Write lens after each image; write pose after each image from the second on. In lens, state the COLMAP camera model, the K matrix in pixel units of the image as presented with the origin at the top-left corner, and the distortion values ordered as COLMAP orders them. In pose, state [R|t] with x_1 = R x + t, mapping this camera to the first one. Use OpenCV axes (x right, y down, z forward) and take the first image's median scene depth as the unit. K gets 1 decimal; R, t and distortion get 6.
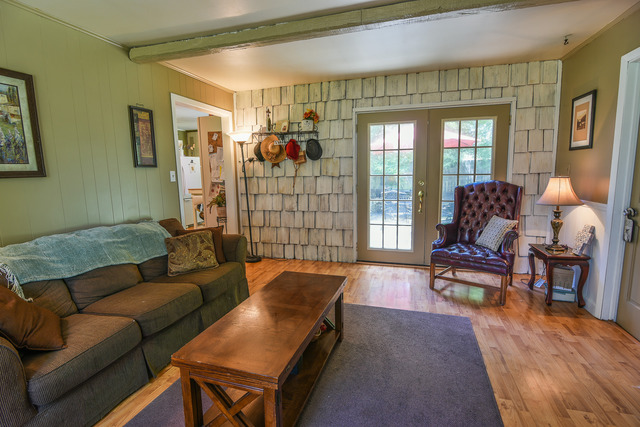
lens RADIAL K [[314.6, 0, 317.3], [0, 314.6, 211.6], [0, 0, 1]] dist [-0.001211, -0.000387]
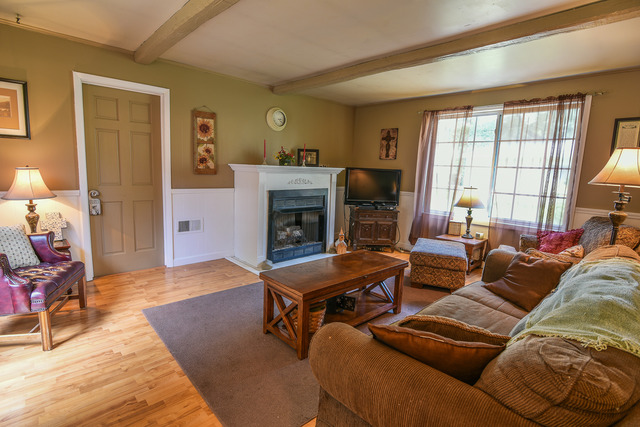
lens RADIAL K [[314.6, 0, 317.3], [0, 314.6, 211.6], [0, 0, 1]] dist [-0.001211, -0.000387]
pose [[-0.869829, -0.075388, 0.487559, -0.487042], [0.047579, 0.970831, 0.234997, -0.181619], [-0.491053, 0.227605, -0.840870, 1.555022]]
